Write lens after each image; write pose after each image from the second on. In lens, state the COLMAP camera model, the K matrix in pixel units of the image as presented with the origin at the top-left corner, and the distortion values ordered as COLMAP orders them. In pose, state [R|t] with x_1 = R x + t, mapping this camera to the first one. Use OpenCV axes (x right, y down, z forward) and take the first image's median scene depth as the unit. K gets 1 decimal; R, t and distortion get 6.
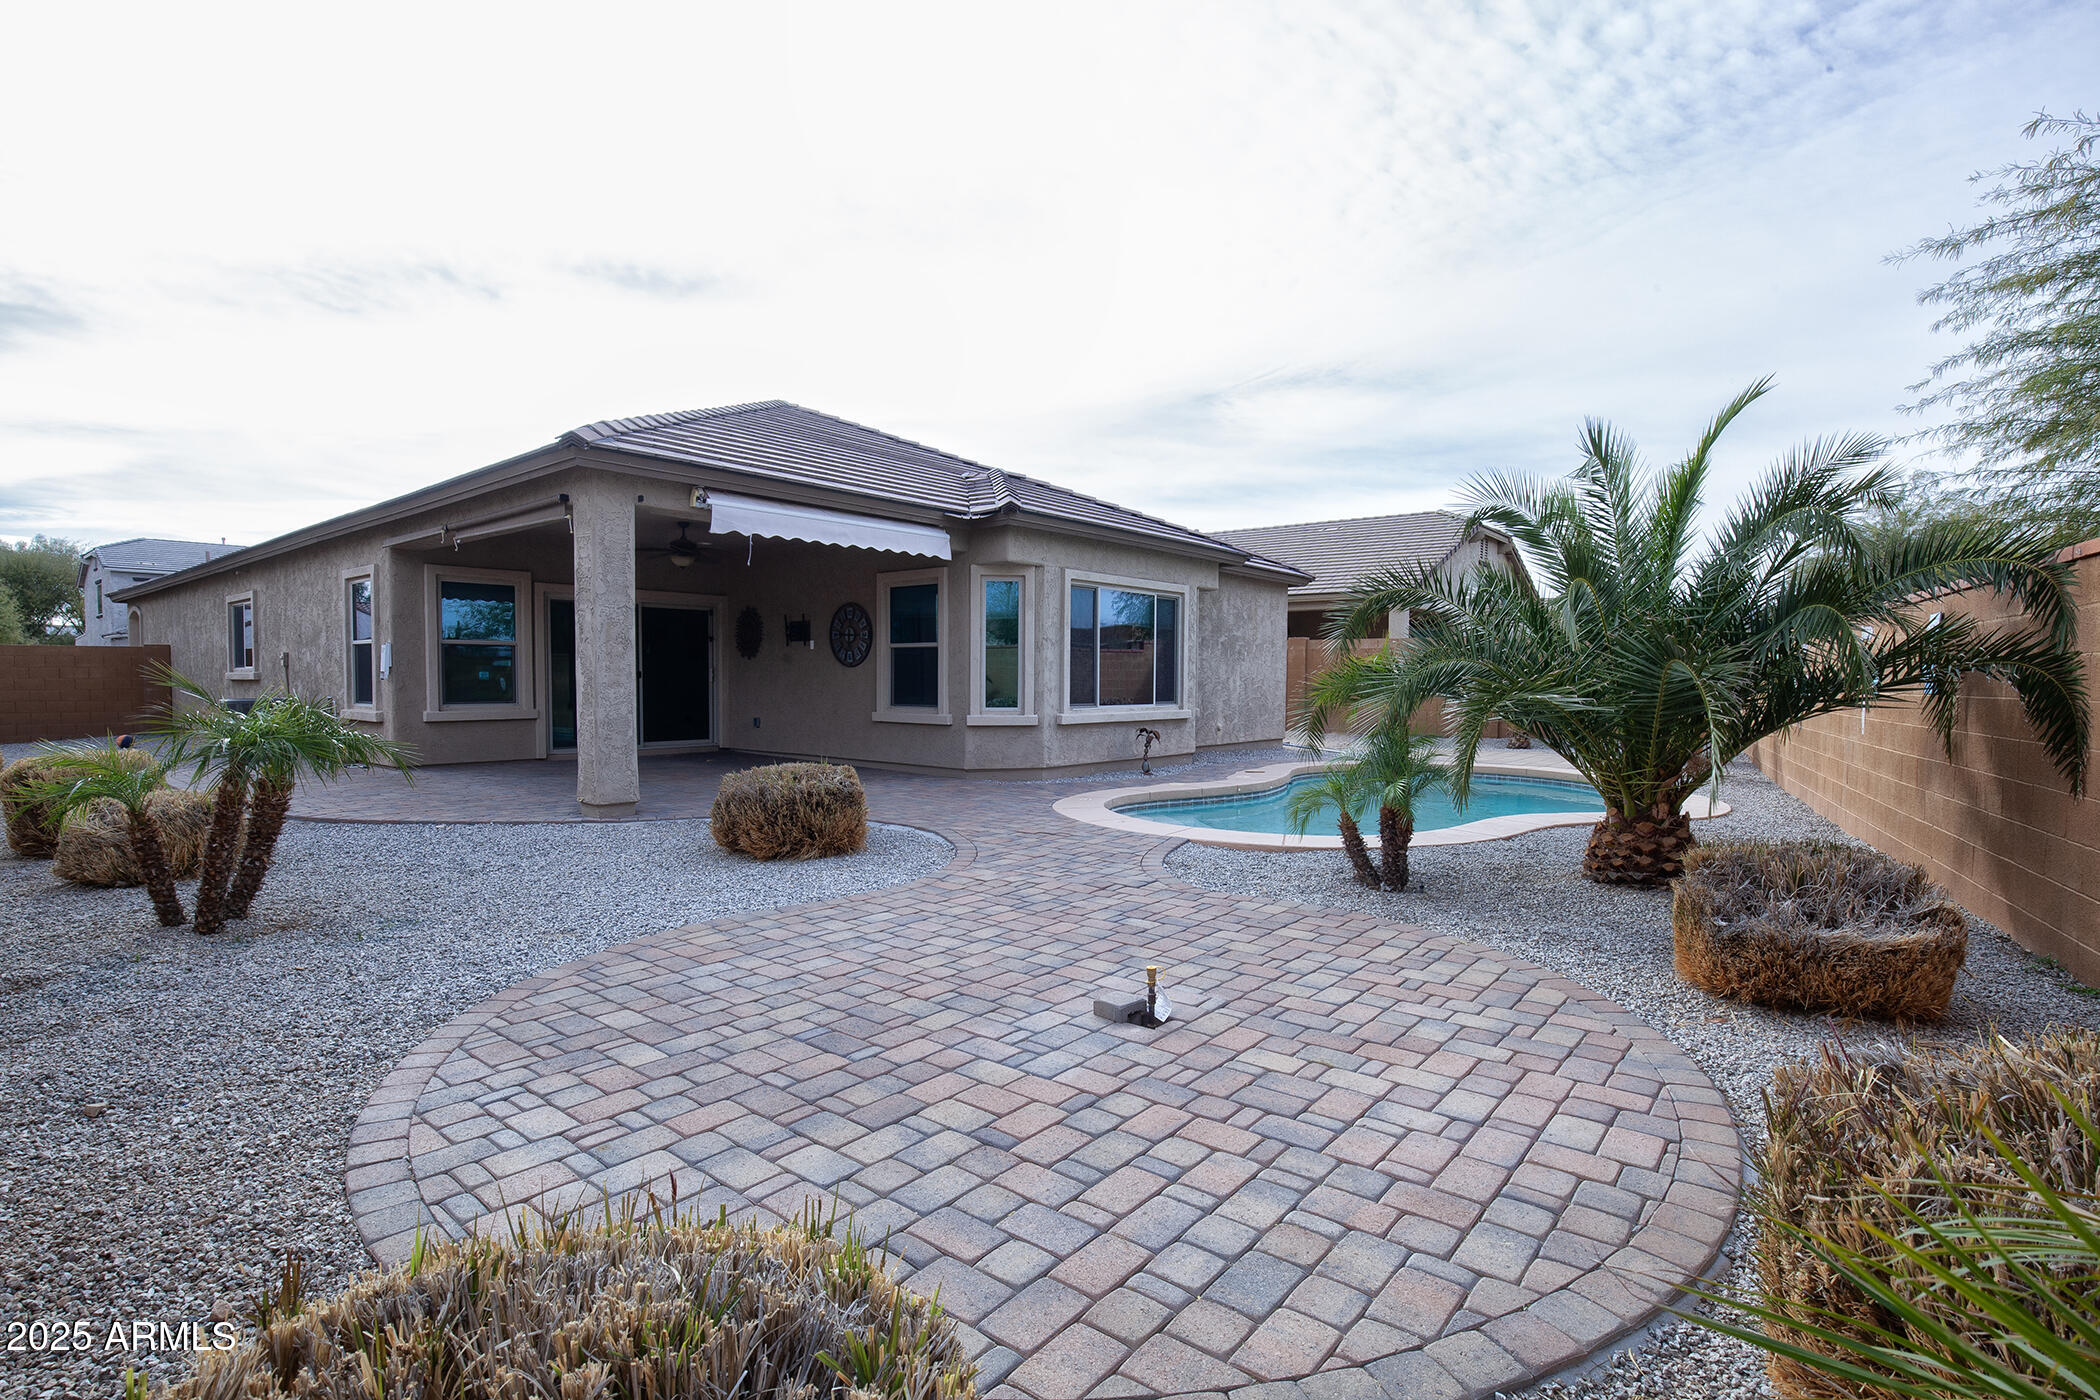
lens RADIAL K [[990.3, 0, 1050.0], [0, 990.3, 700.0], [0, 0, 1]] dist [-0.037966, 0.007775]
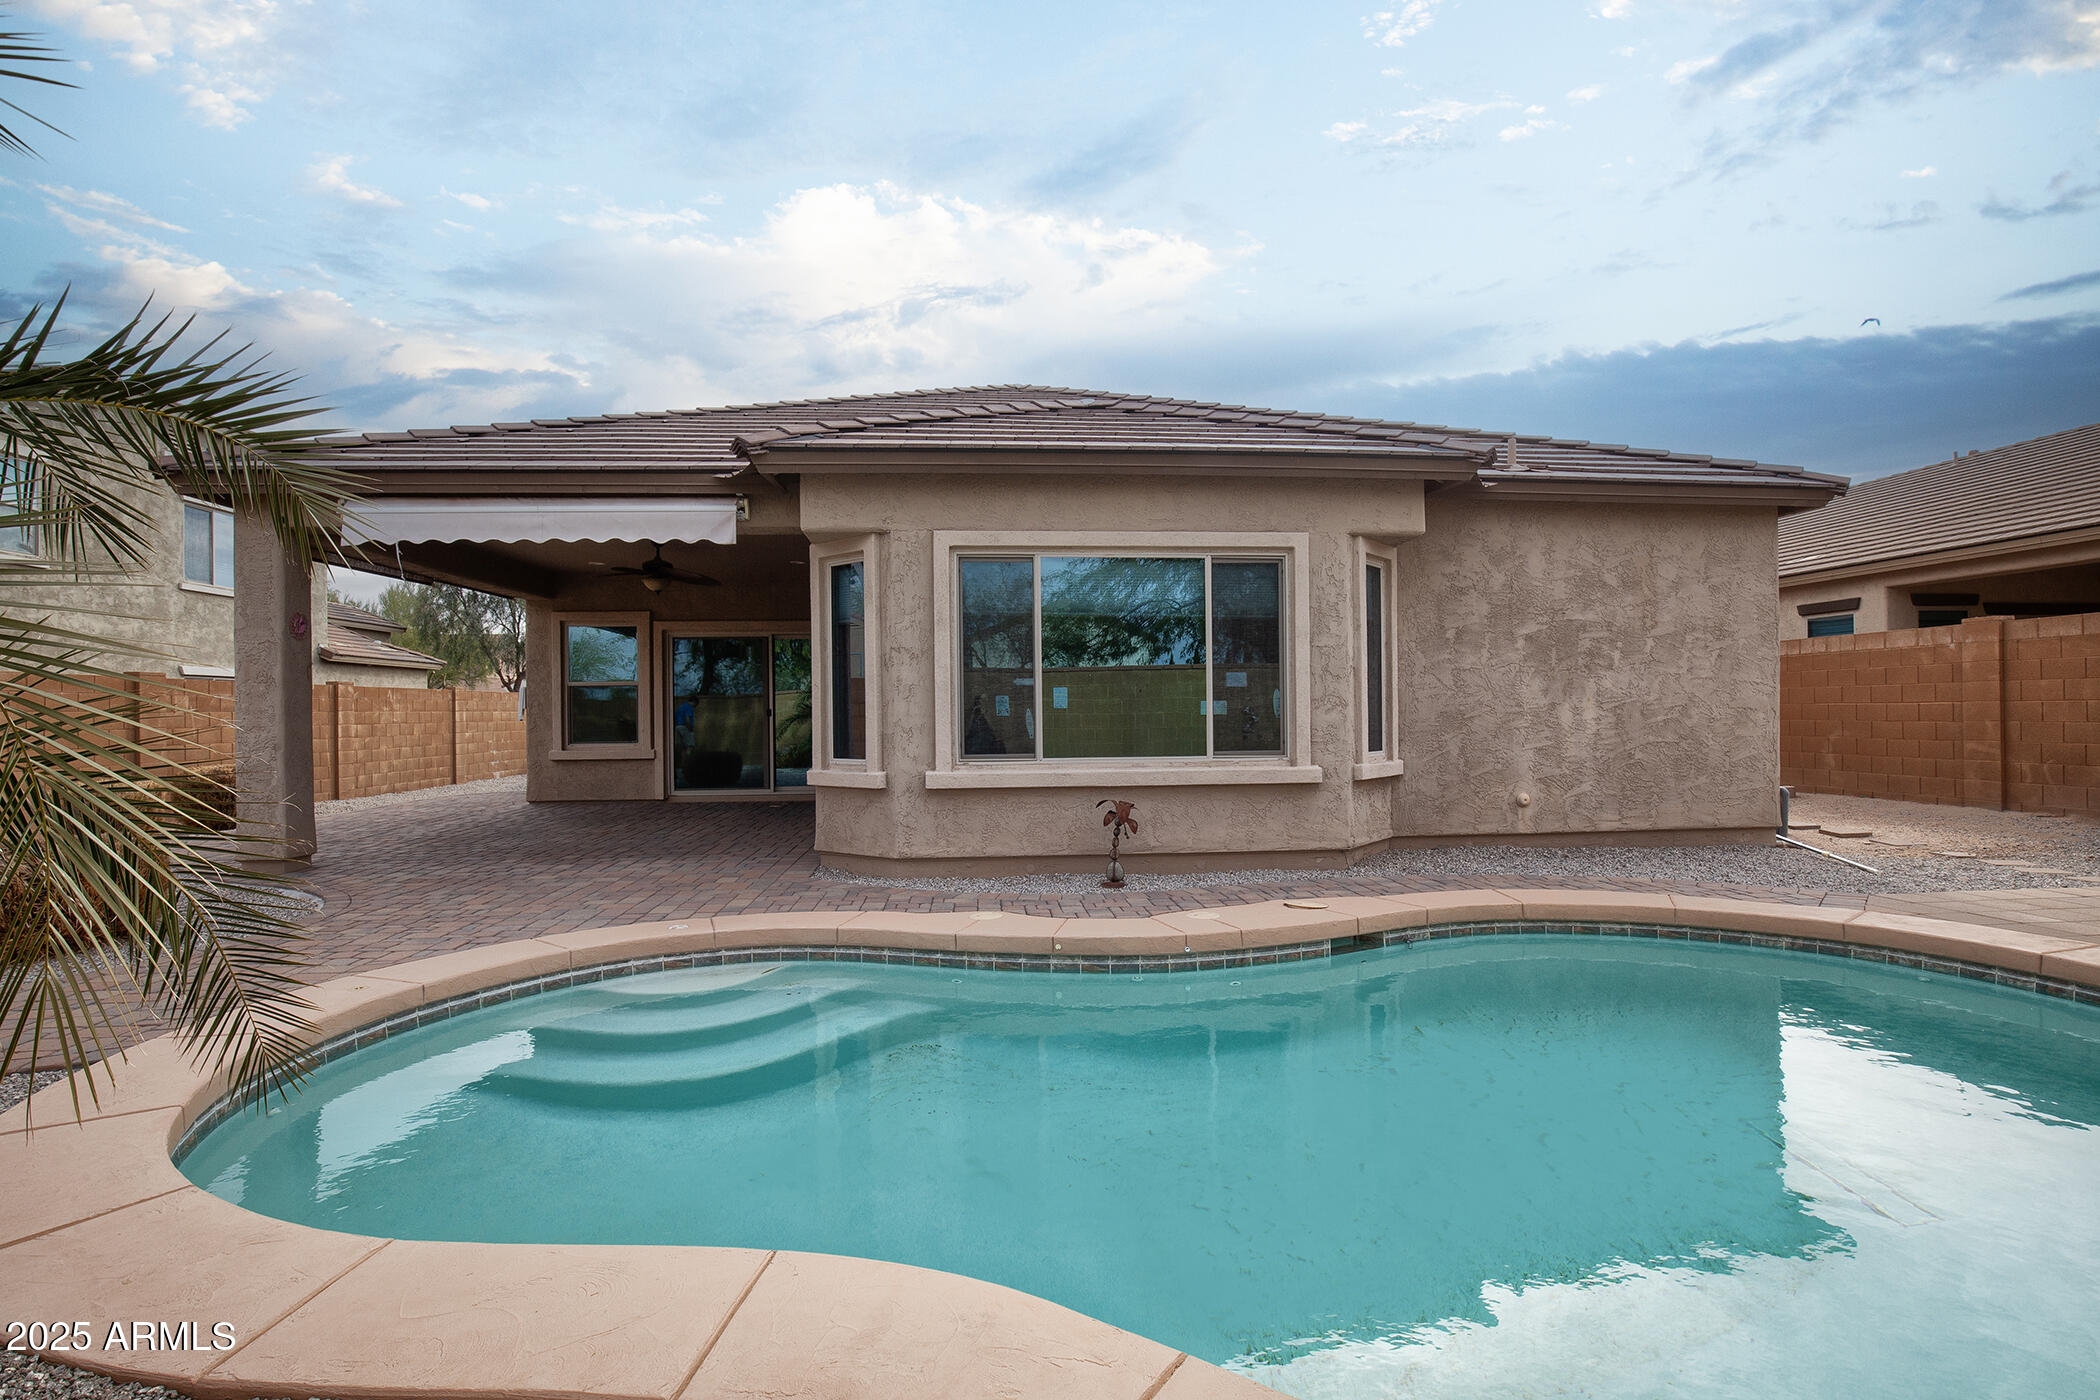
lens RADIAL K [[982.5, 0, 1050.0], [0, 982.5, 700.0], [0, 0, 1]] dist [-0.036503, -0.000089]
pose [[0.706551, -0.021586, -0.707333, 0.459512], [-0.001562, 0.999485, -0.032062, -0.009499], [0.707660, 0.023758, 0.706153, 0.590719]]
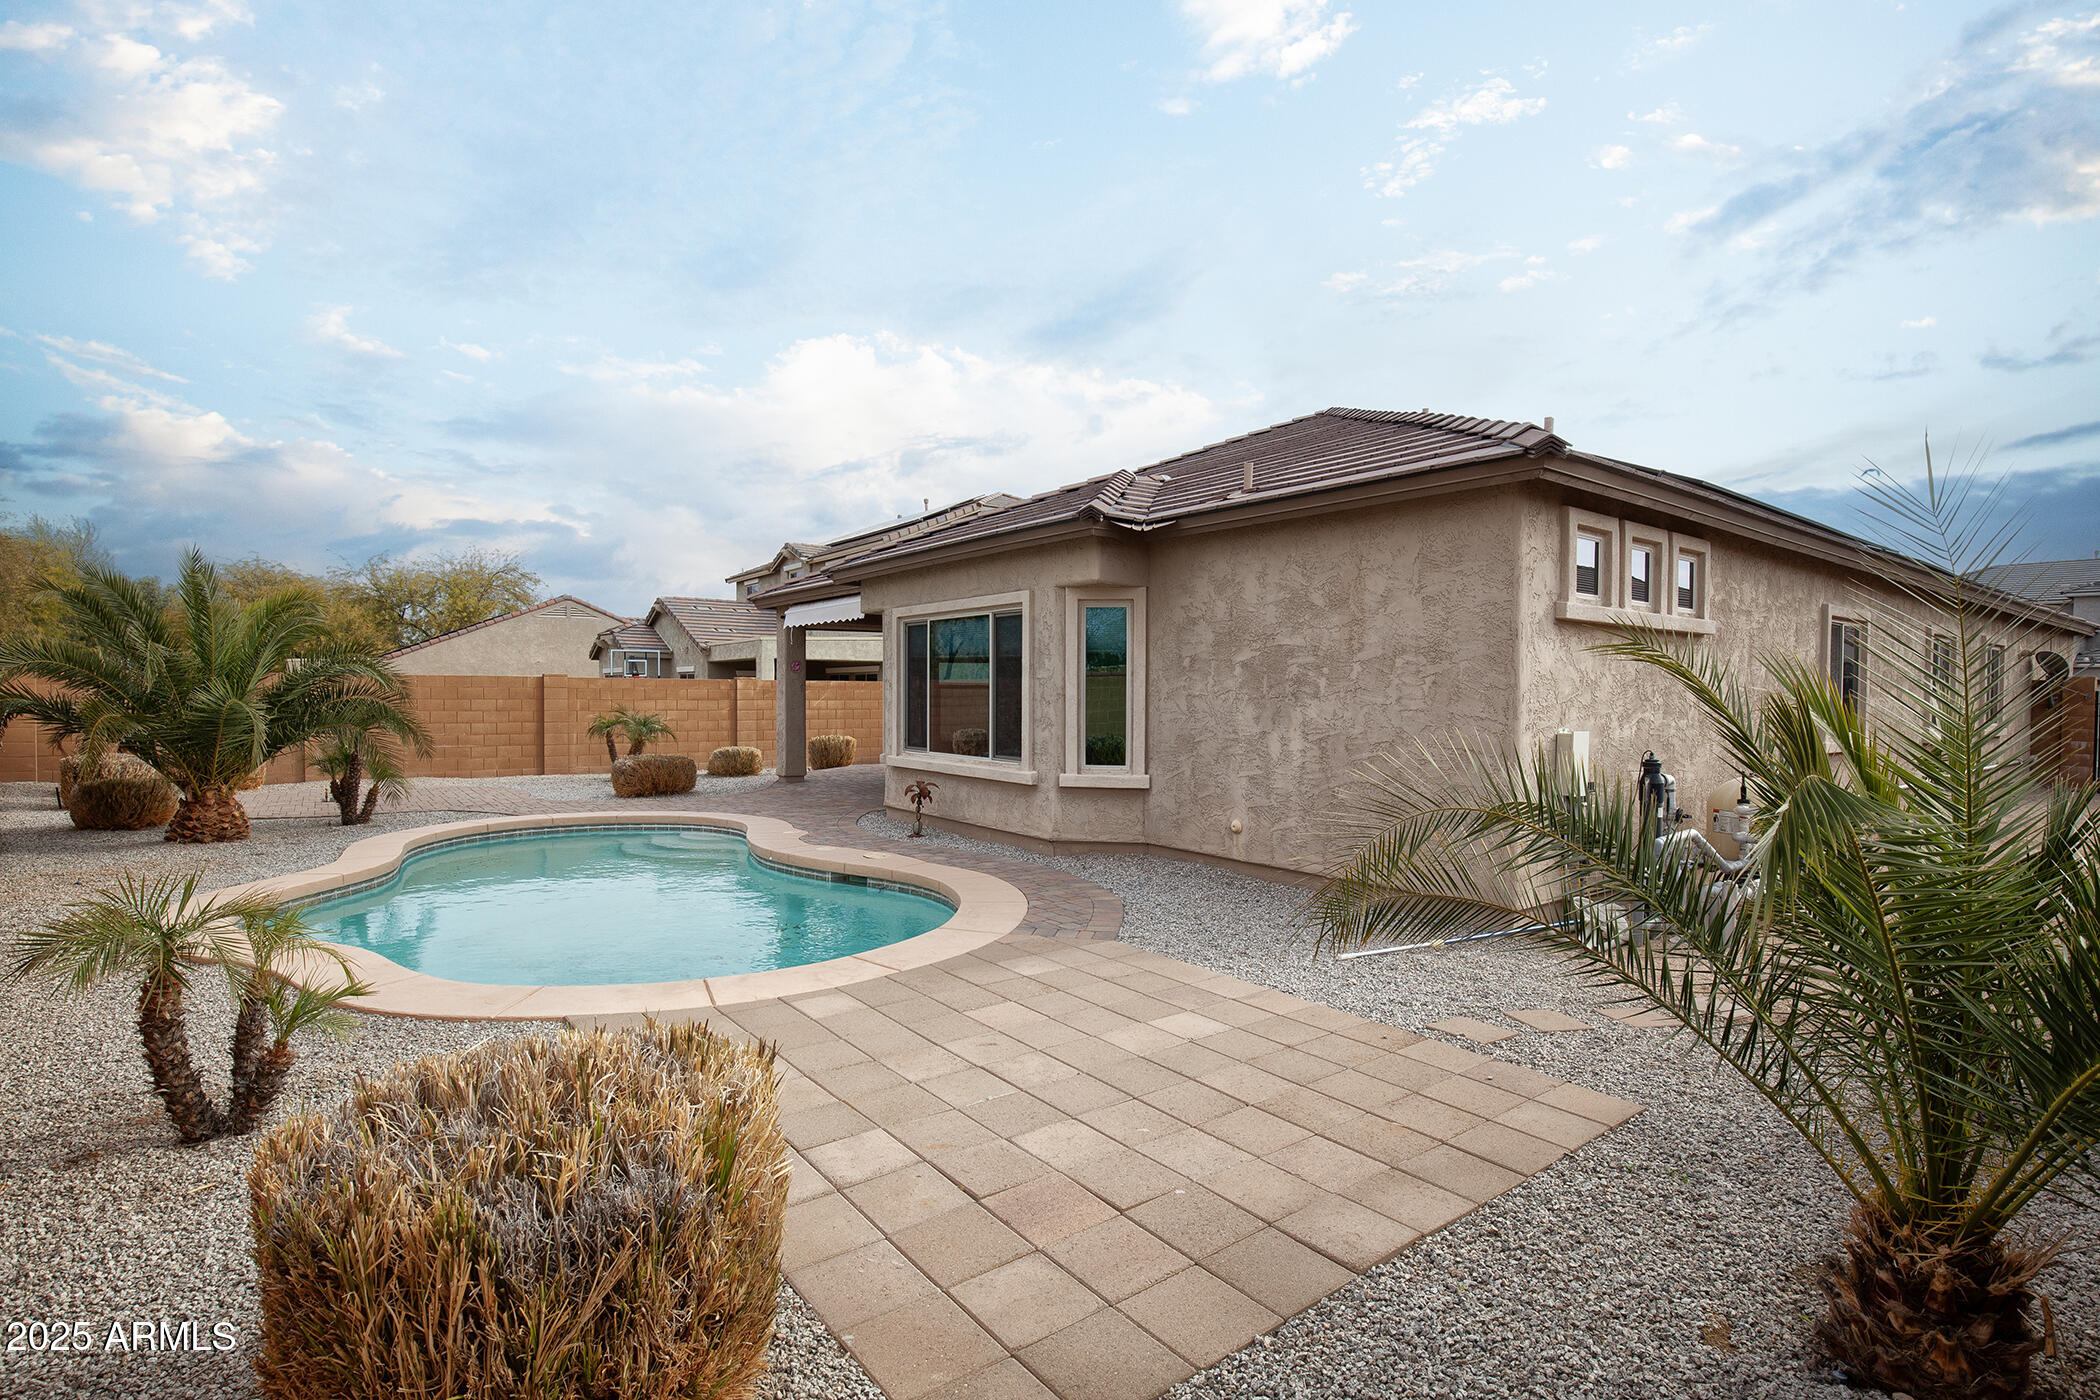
lens RADIAL K [[990.3, 0, 1050.0], [0, 990.3, 700.0], [0, 0, 1]] dist [-0.037966, 0.007775]
pose [[-0.214094, -0.001624, -0.976812, 0.899434], [-0.031395, 0.999493, 0.005219, -0.048865], [0.976308, 0.031785, -0.214037, 1.298793]]
